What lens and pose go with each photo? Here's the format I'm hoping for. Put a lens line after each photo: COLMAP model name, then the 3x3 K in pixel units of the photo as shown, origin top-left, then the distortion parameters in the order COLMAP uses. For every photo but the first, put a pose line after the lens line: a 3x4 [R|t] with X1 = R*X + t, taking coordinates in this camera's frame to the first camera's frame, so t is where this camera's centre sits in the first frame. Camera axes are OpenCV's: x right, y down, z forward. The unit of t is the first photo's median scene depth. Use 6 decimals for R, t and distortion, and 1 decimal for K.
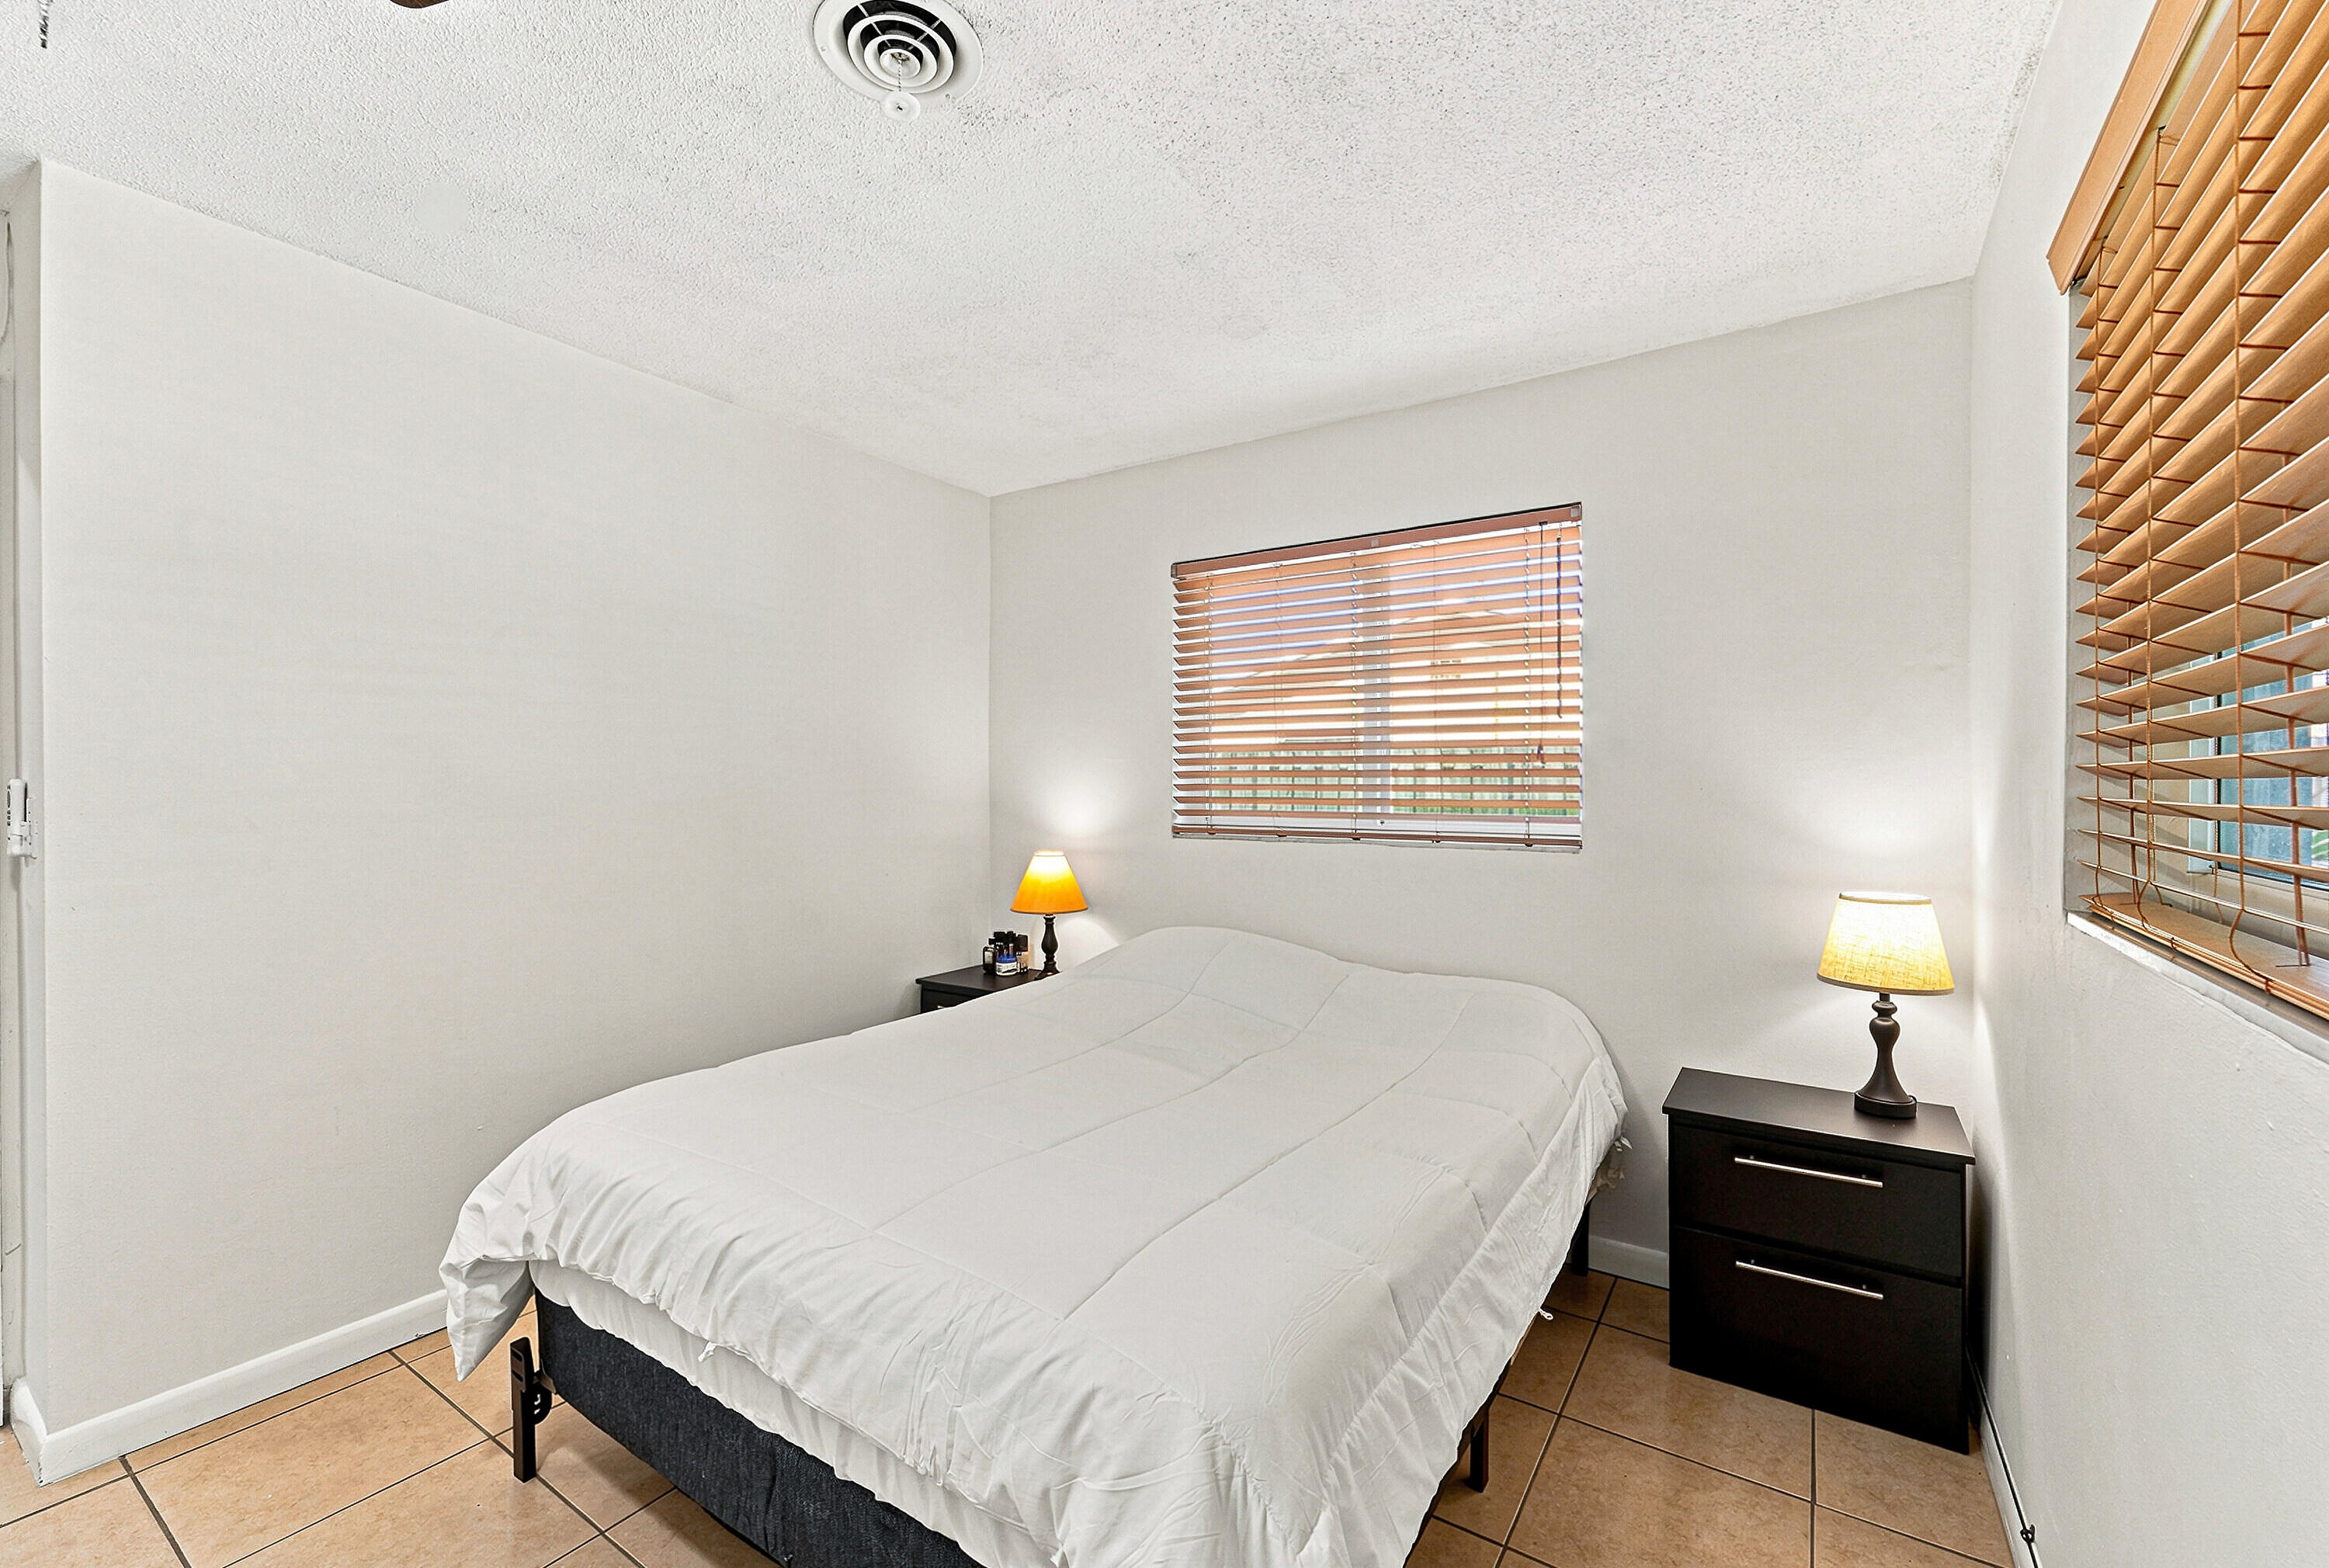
lens RADIAL K [[1112.3, 0, 1164.2], [0, 1112.3, 786.3], [0, 0, 1]] dist [0.000610, 0.000002]
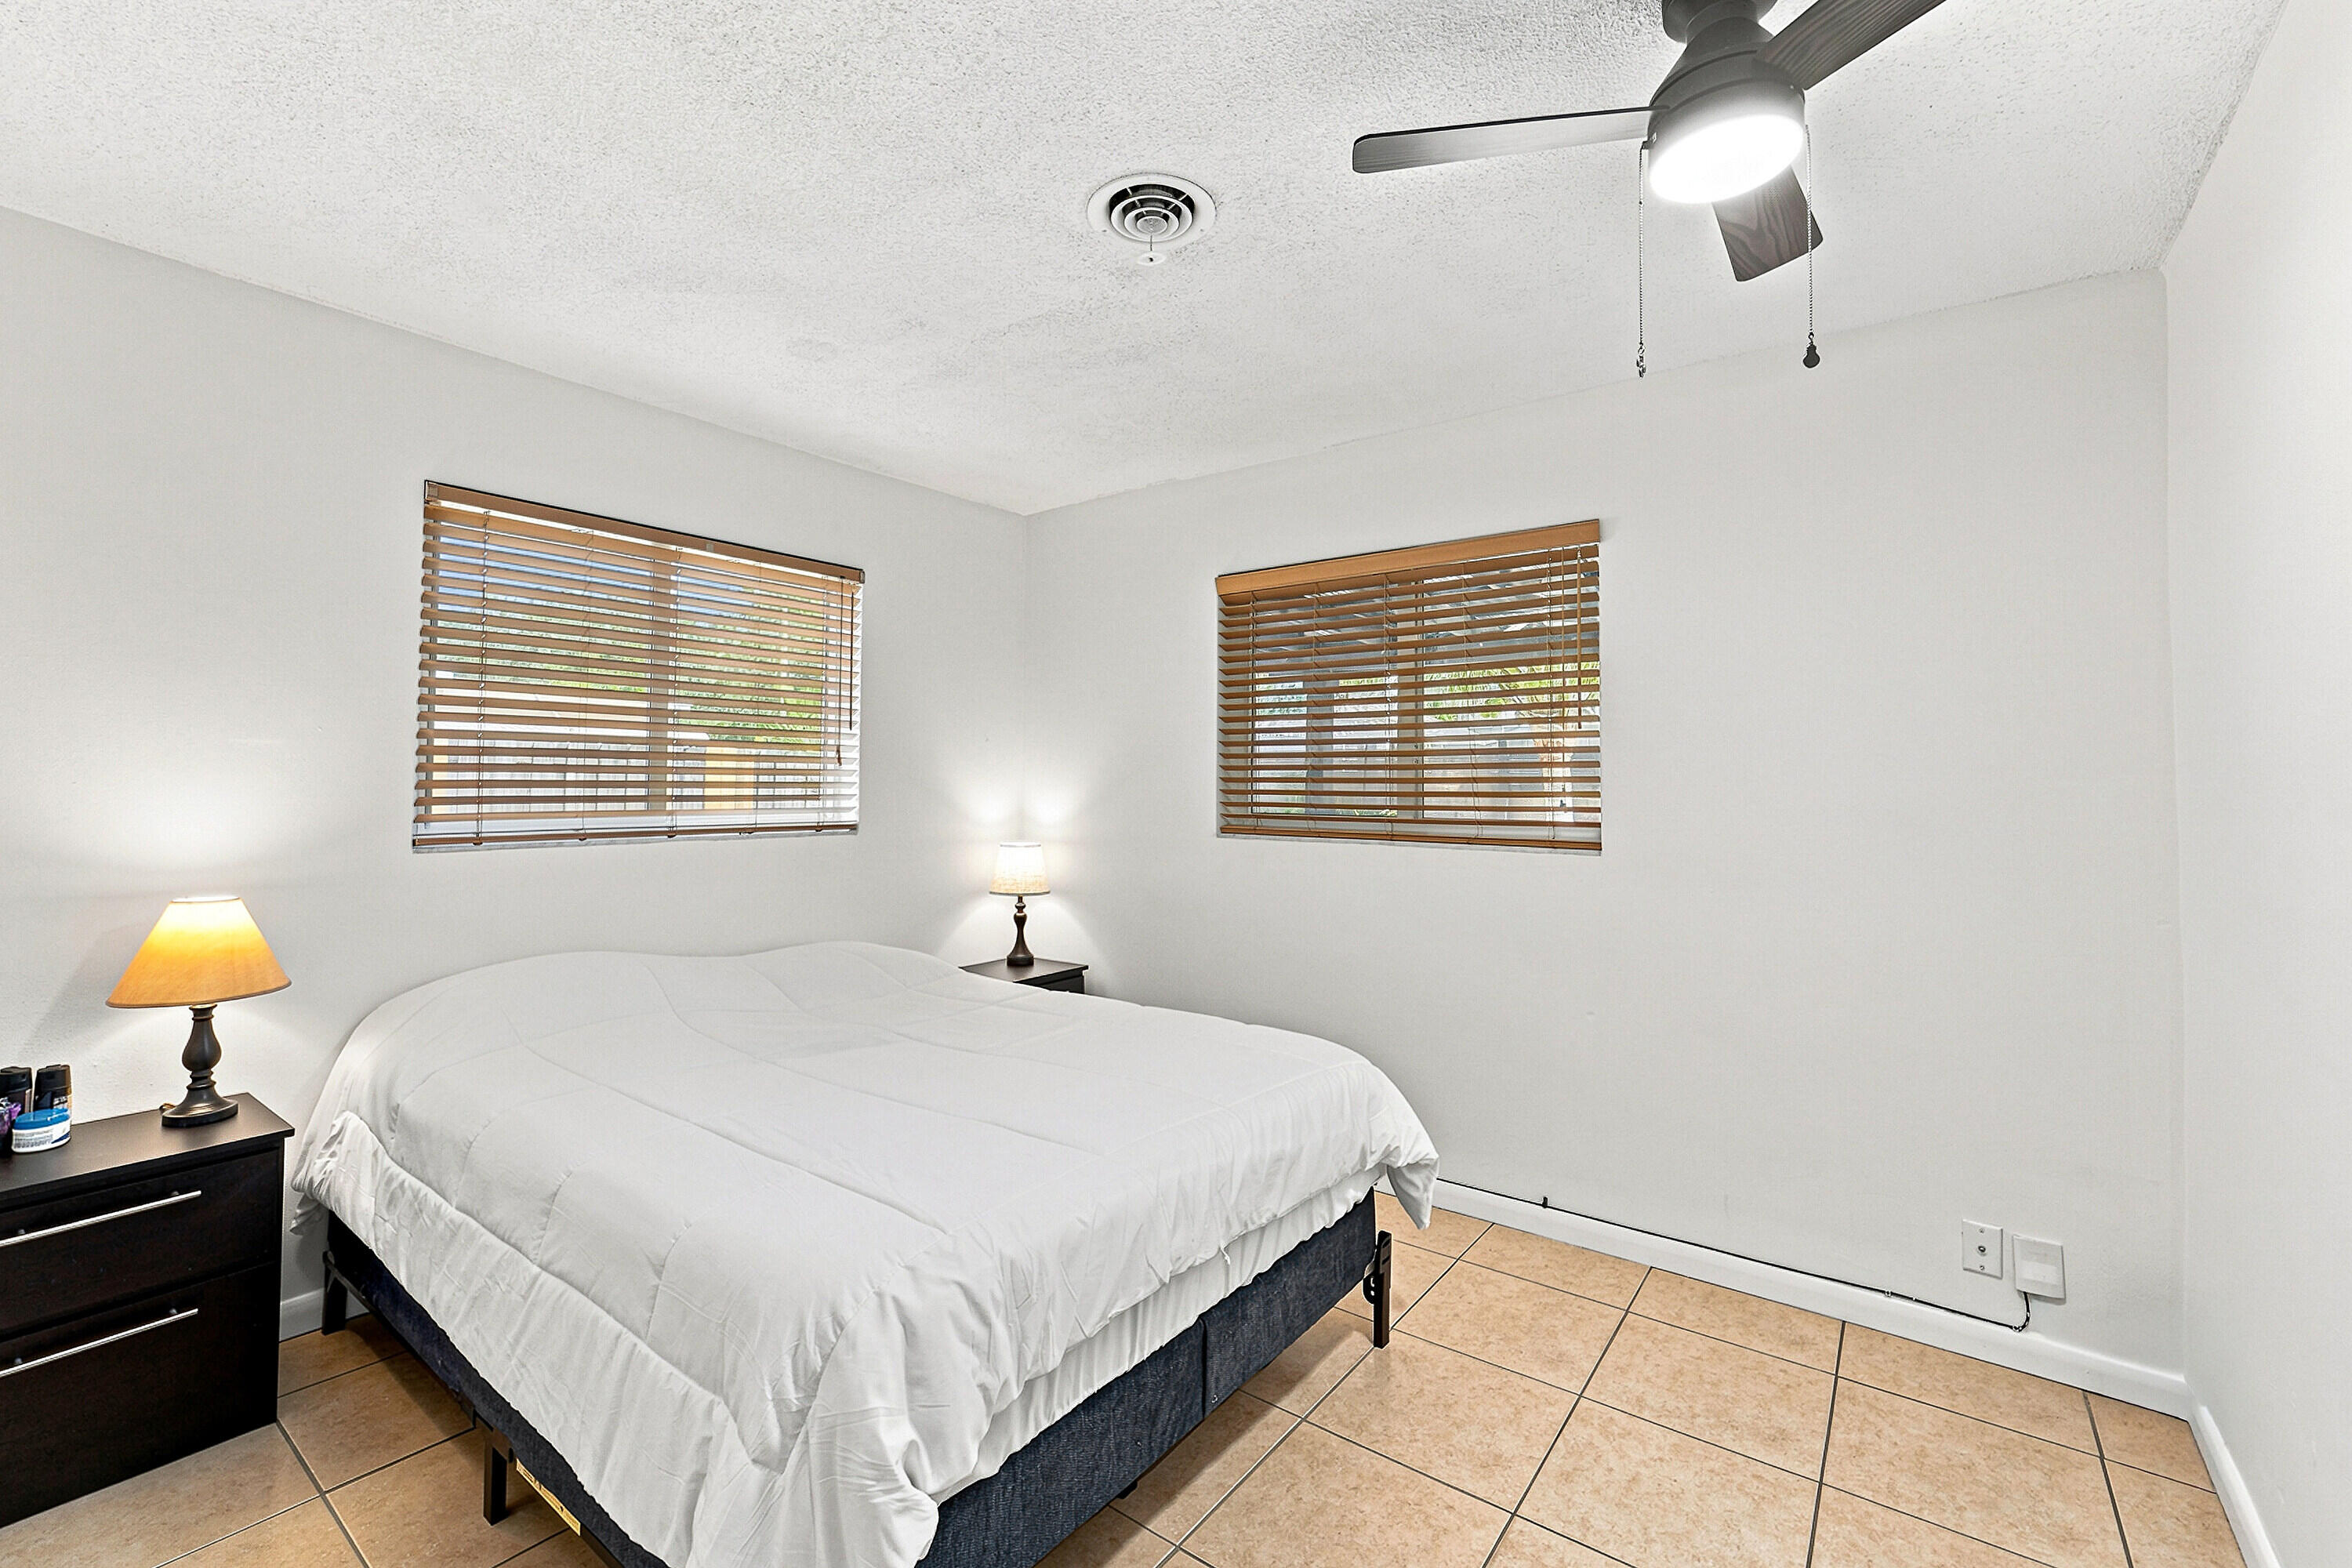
lens RADIAL K [[970.6, 0, 1179.0], [0, 970.6, 776.5], [0, 0, 1]] dist [0.002133, 0.000298]
pose [[0.004224, 0.004465, 0.999981, -0.644134], [-0.003565, 0.999984, -0.004450, -0.003632], [-0.999985, -0.003546, 0.004240, 0.505760]]
